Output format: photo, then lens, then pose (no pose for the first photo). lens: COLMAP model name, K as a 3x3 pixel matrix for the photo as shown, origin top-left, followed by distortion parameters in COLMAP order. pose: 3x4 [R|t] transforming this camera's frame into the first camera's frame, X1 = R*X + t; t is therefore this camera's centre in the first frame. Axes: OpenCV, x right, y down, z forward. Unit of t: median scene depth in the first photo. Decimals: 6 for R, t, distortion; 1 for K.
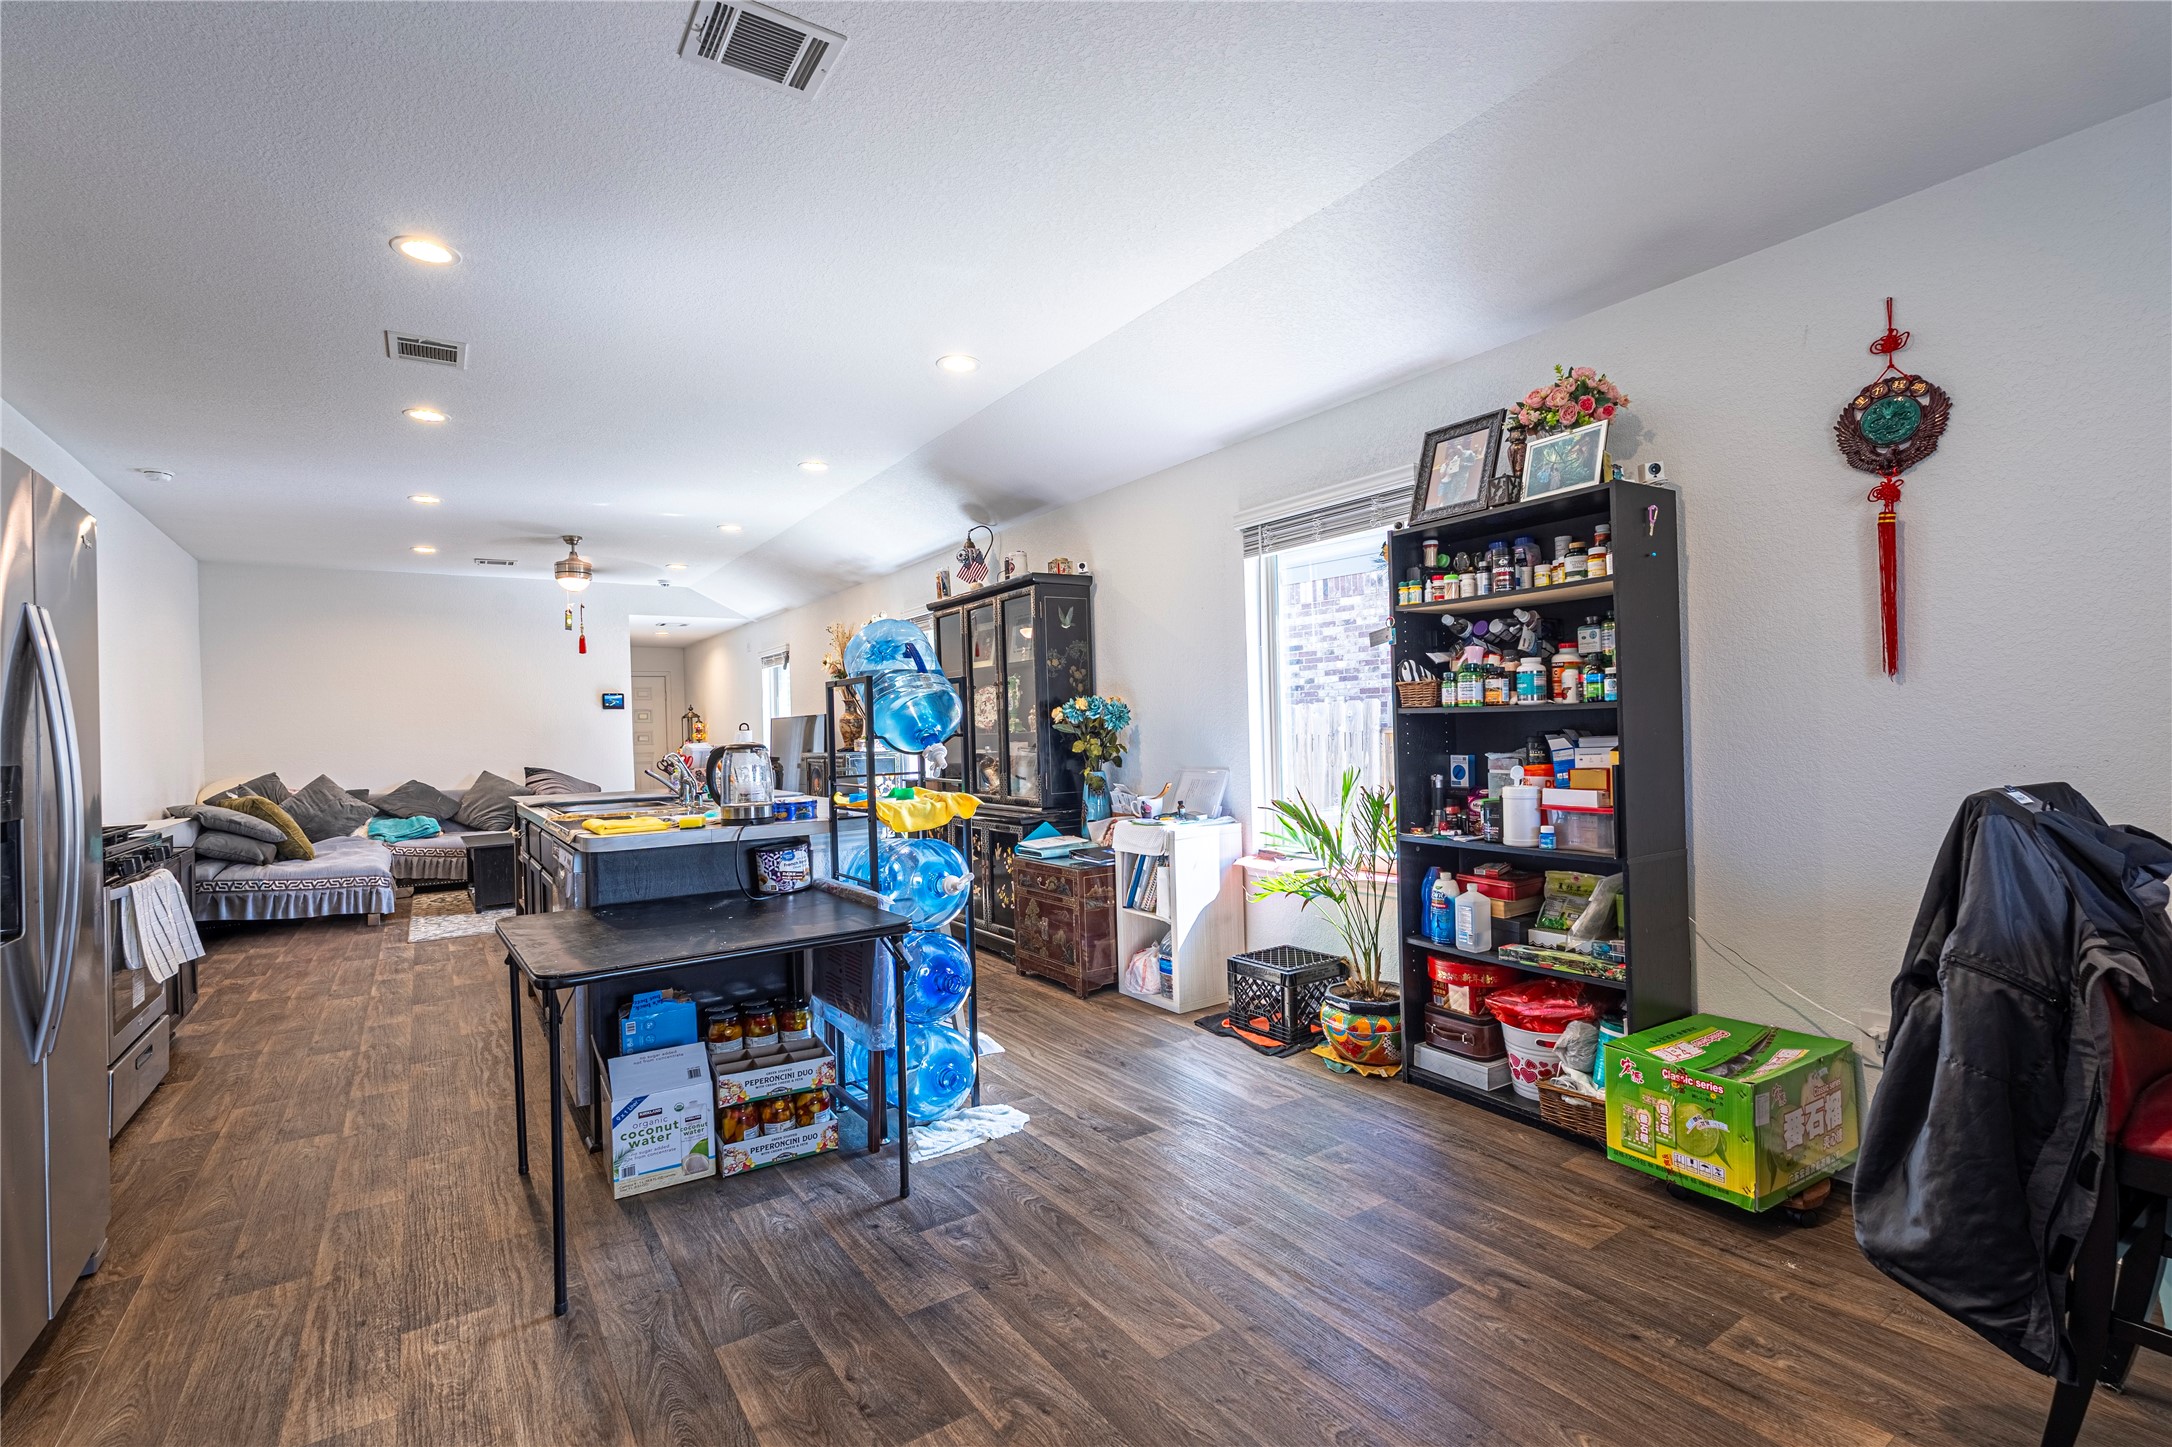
lens RADIAL K [[1033.0, 0, 1085.5], [0, 1033.0, 715.0], [0, 0, 1]] dist [-0.000295, 0.000593]
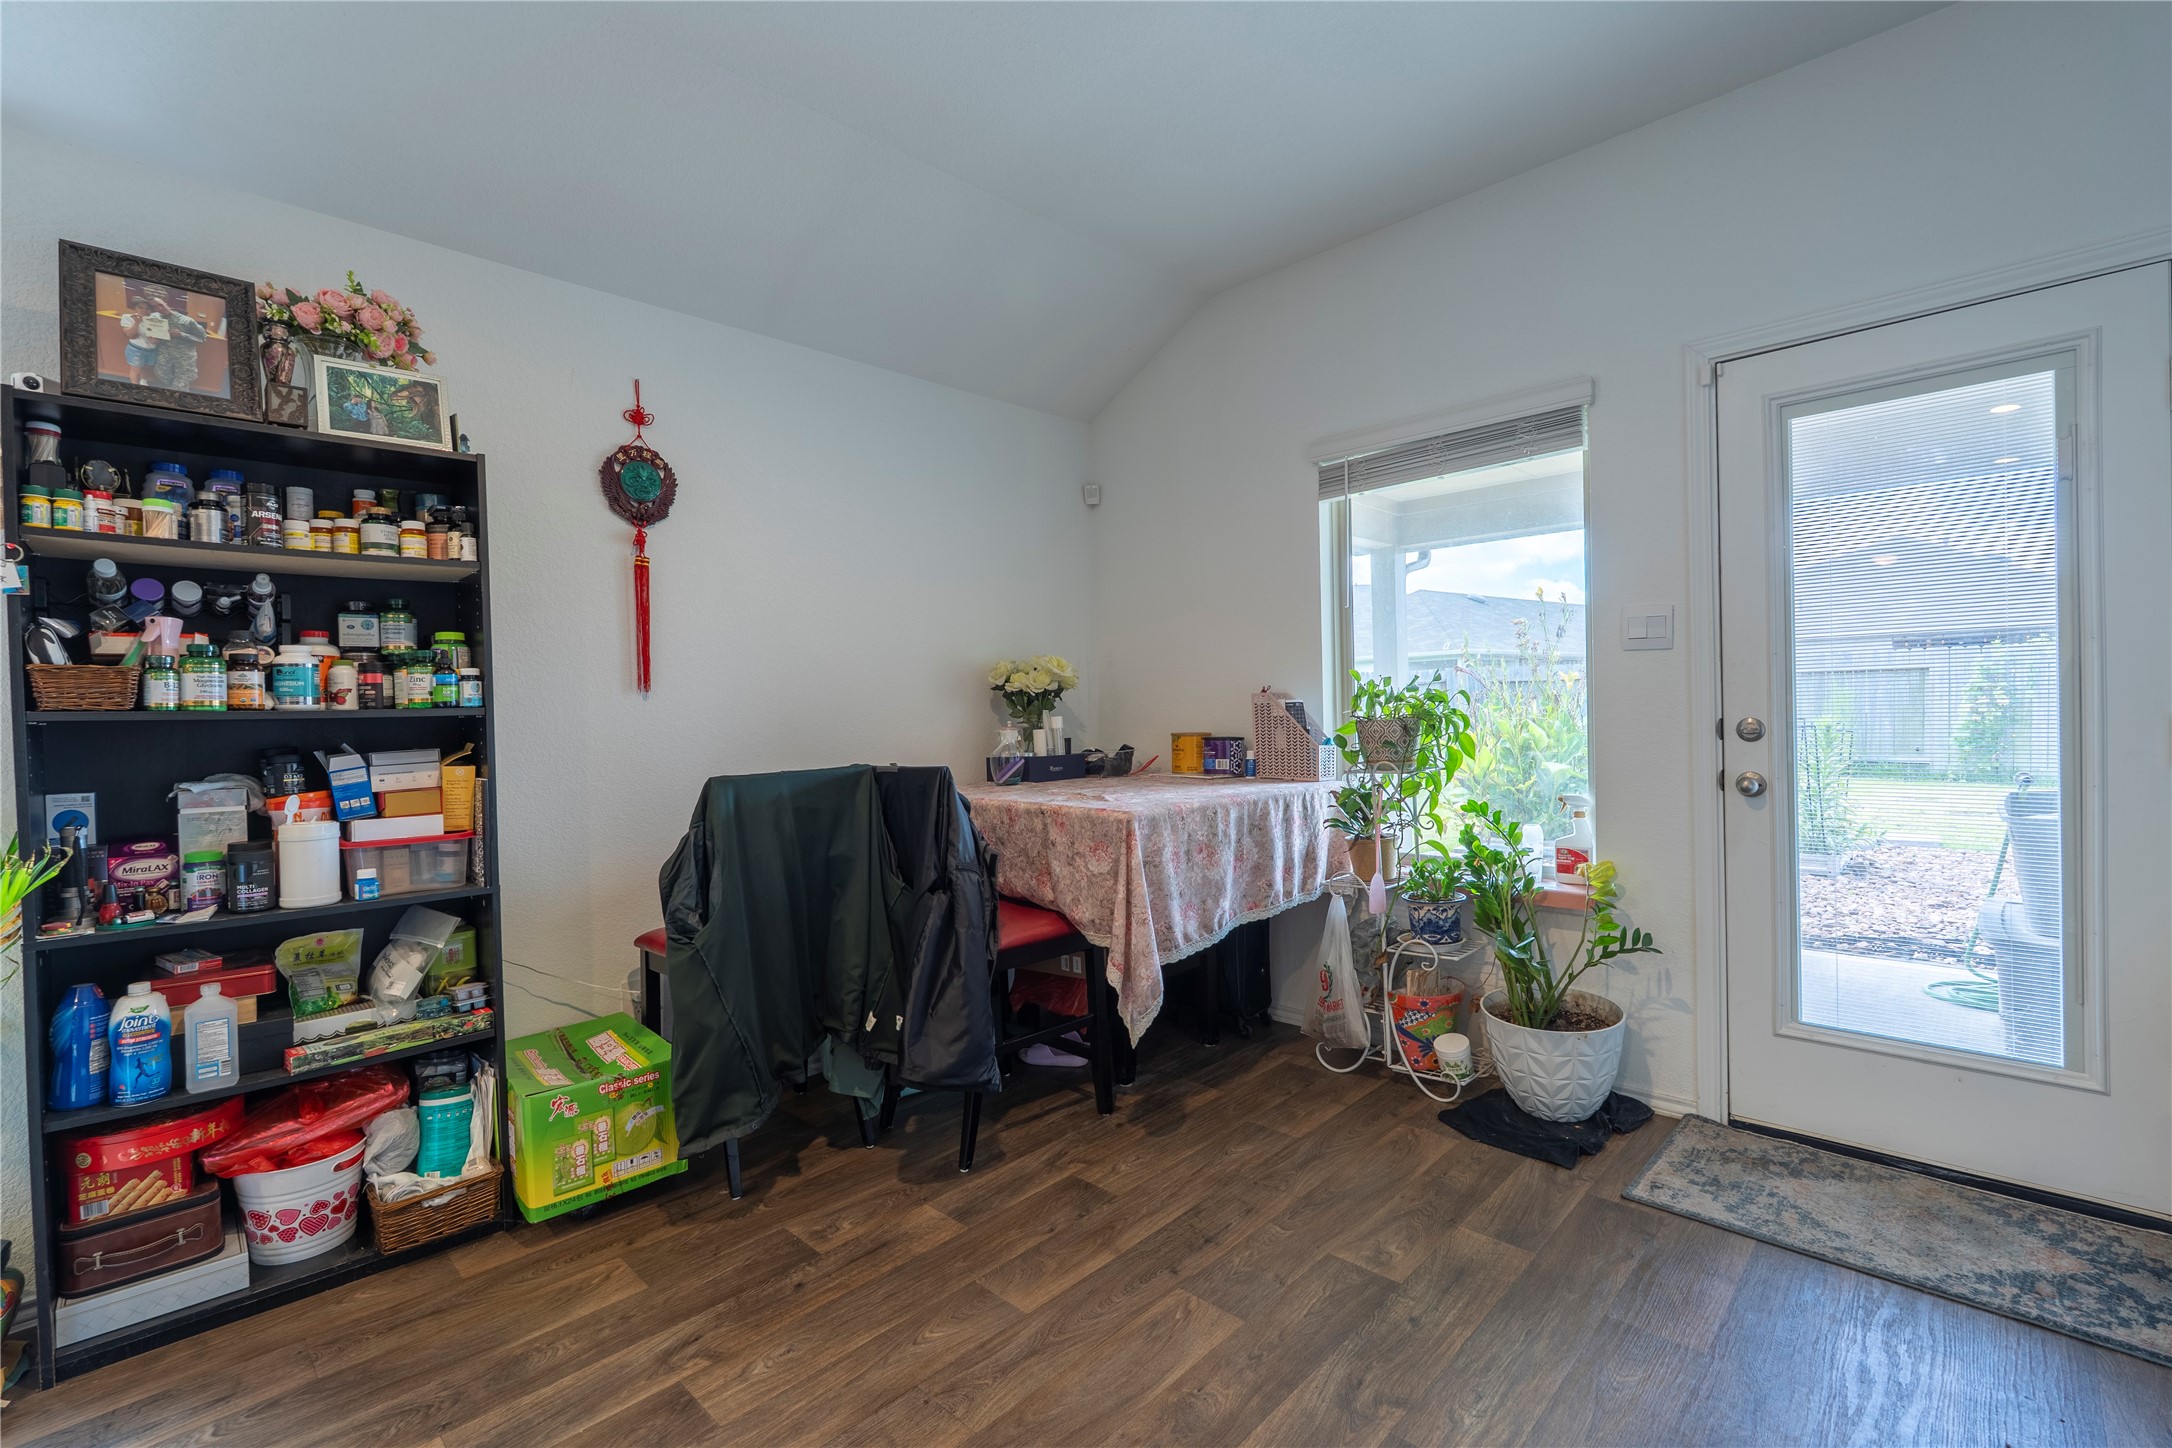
lens RADIAL K [[1014.2, 0, 1107.0], [0, 1014.2, 718.3], [0, 0, 1]] dist [0.000416, 0.000277]
pose [[-0.255115, 0.026661, 0.966543, -0.396295], [0.021104, 0.999535, -0.022001, 0.022924], [-0.966680, 0.014786, -0.255559, 0.624971]]
